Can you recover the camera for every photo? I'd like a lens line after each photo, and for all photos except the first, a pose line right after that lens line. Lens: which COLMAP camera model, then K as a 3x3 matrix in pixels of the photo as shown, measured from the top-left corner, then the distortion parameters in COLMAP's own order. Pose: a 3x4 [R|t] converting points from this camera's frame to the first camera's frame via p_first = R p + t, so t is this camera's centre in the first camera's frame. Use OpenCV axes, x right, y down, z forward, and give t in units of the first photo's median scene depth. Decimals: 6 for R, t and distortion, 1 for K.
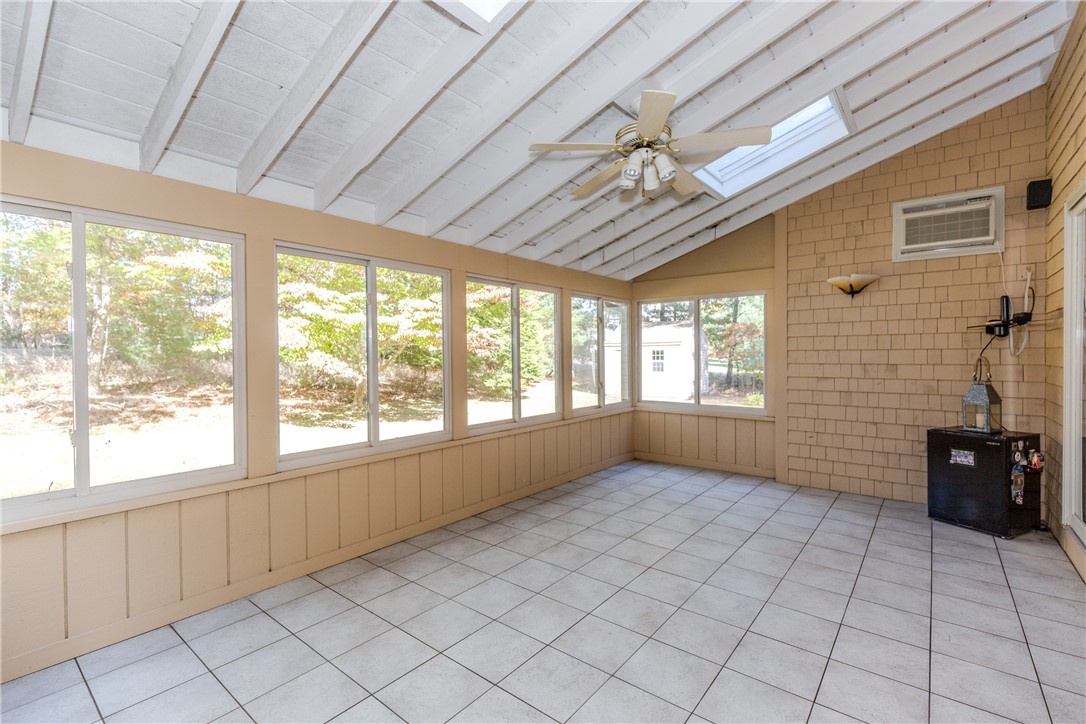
lens RADIAL K [[488.0, 0, 538.4], [0, 488.0, 361.6], [0, 0, 1]] dist [0.006029, -0.001917]
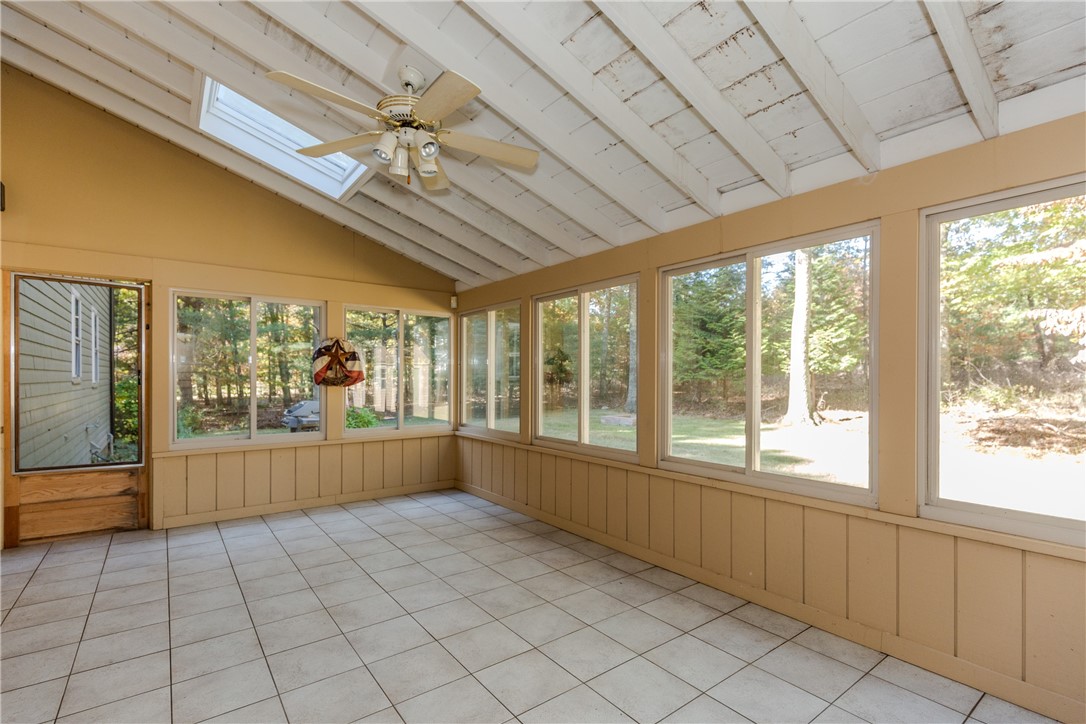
lens RADIAL K [[488.0, 0, 536.4], [0, 488.0, 369.5], [0, 0, 1]] dist [0.006029, -0.001917]
pose [[-0.236668, -0.009636, -0.971543, 0.784625], [-0.014881, 0.999869, -0.006292, -0.002818], [0.971477, 0.012968, -0.236781, 1.105915]]
